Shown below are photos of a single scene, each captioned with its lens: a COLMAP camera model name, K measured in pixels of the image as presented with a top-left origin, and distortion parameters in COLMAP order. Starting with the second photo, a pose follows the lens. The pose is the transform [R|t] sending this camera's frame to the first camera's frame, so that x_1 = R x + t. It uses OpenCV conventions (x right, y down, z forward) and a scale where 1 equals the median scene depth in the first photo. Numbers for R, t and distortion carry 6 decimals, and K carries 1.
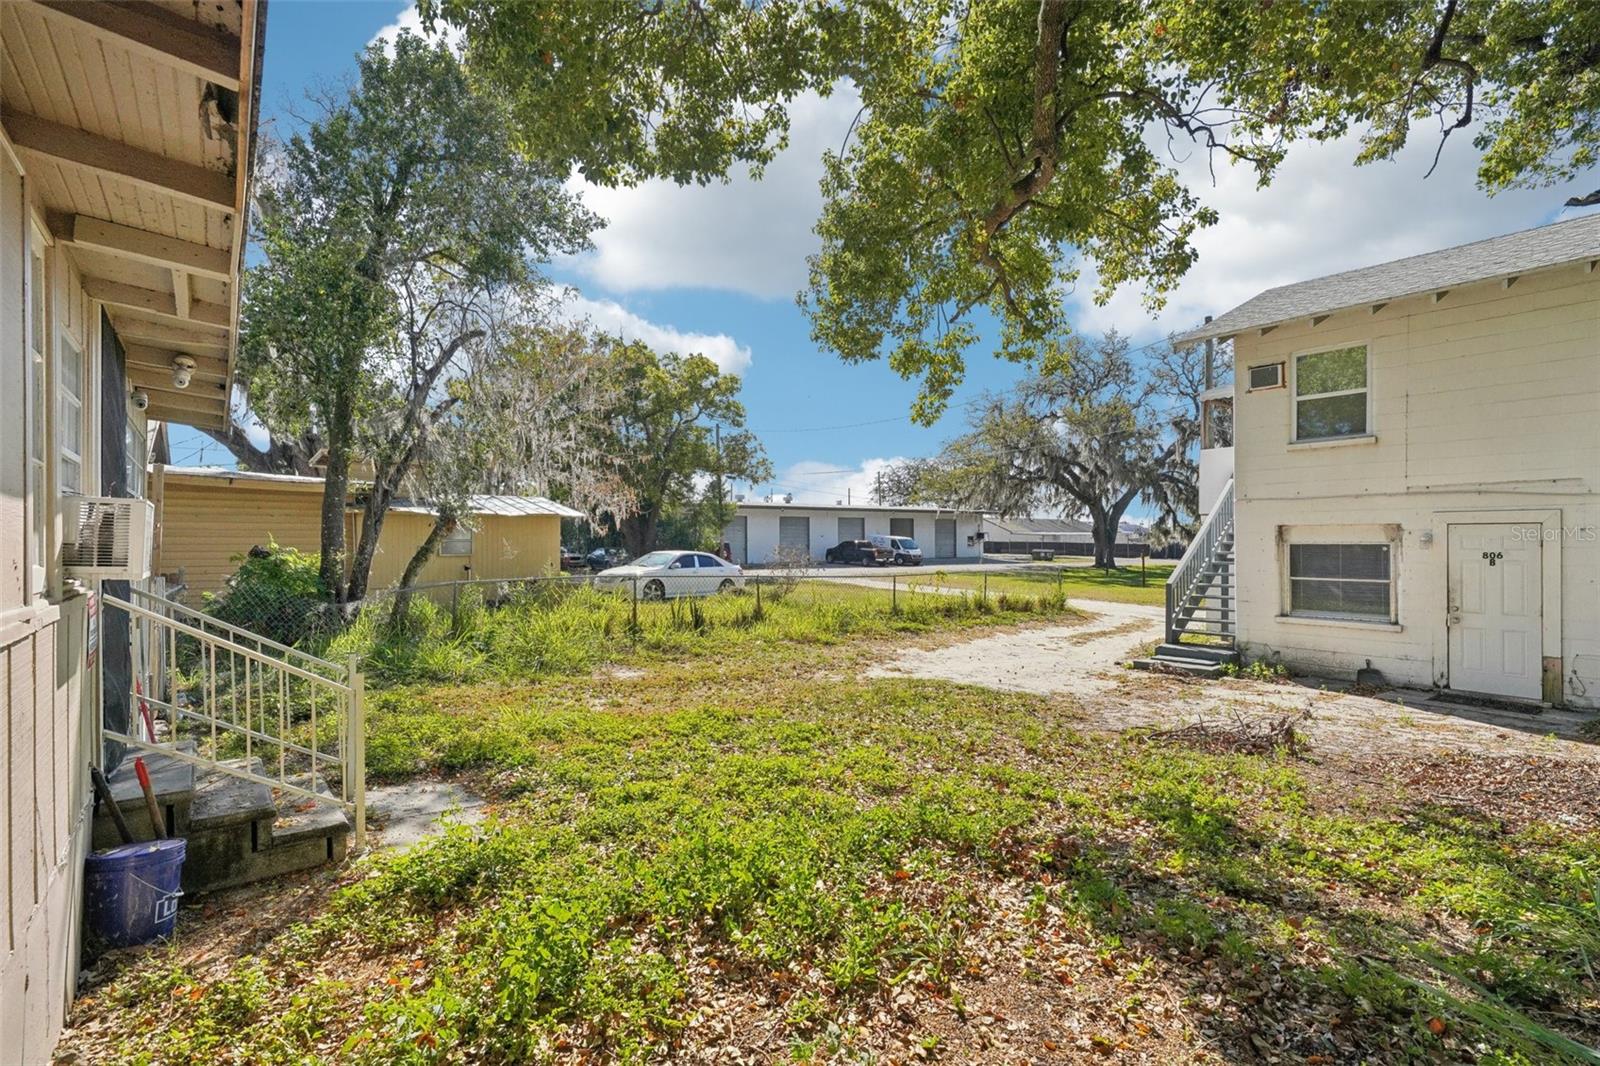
lens RADIAL K [[730.2, 0, 800.0], [0, 730.2, 533.0], [0, 0, 1]] dist [0.000981, 0.000264]
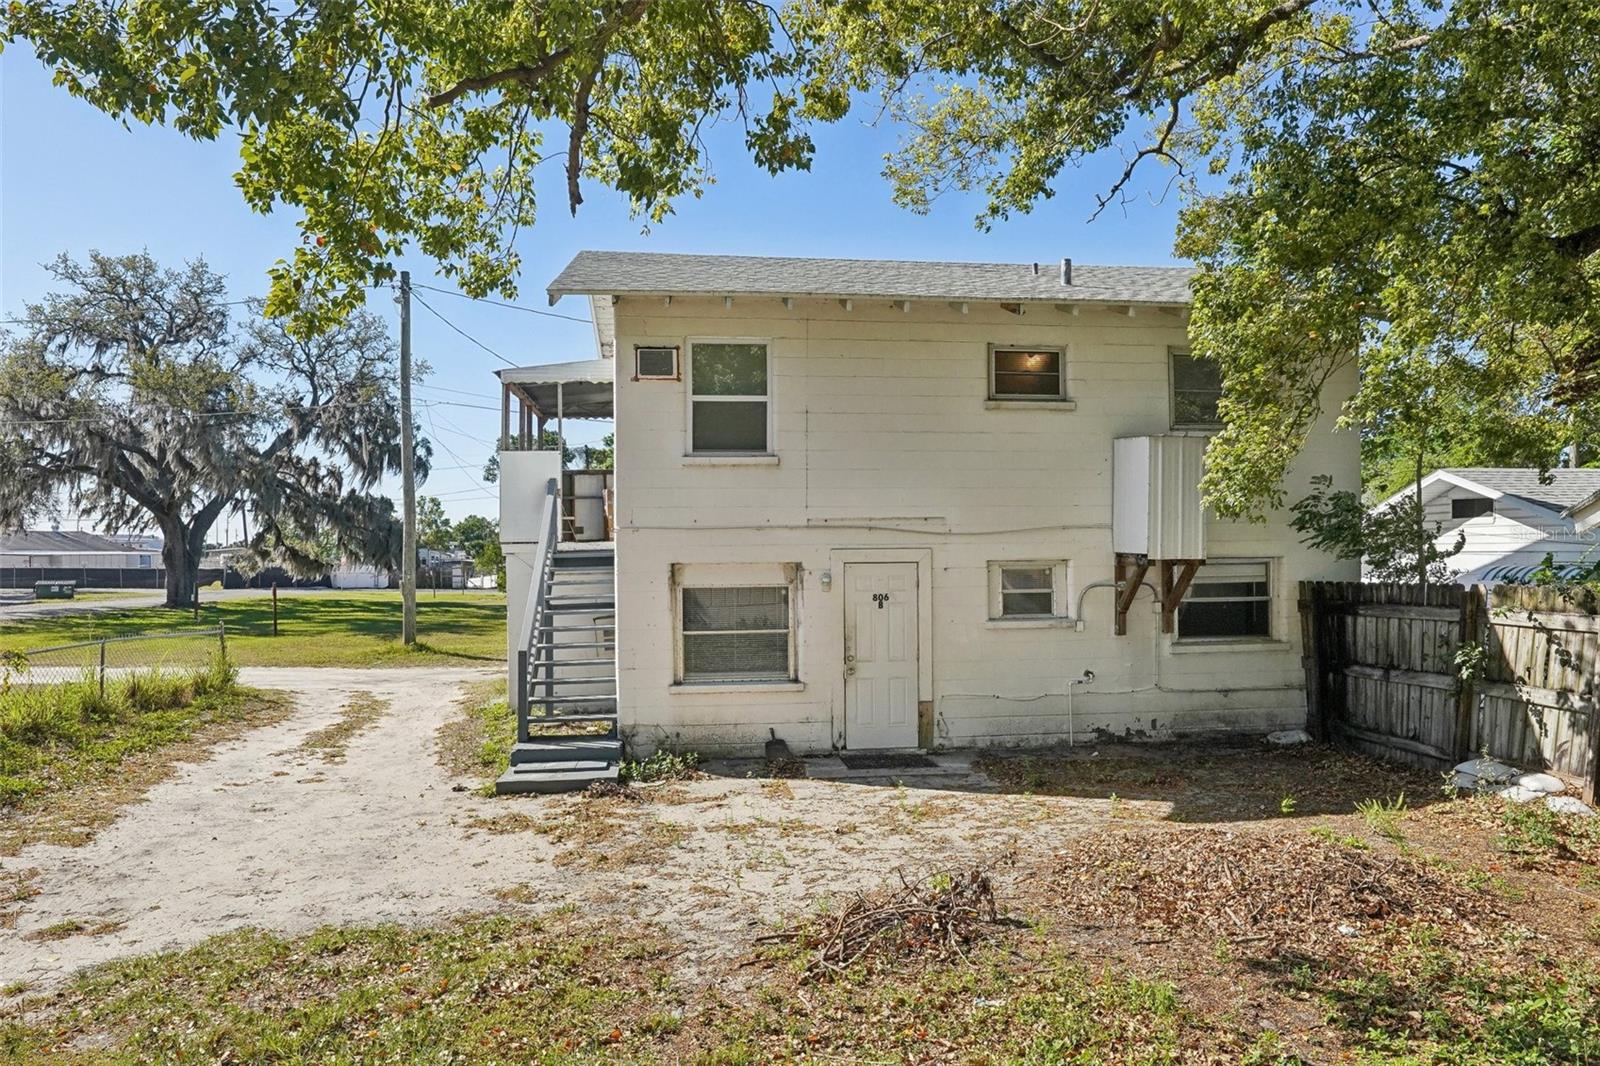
lens RADIAL K [[939.1, 0, 800.0], [0, 939.1, 533.0], [0, 0, 1]] dist [-0.019774, -0.000080]
pose [[0.529458, 0.015186, 0.848200, -0.096307], [0.002053, 0.999814, -0.019182, -0.024348], [-0.848334, 0.011897, 0.529329, 0.403855]]
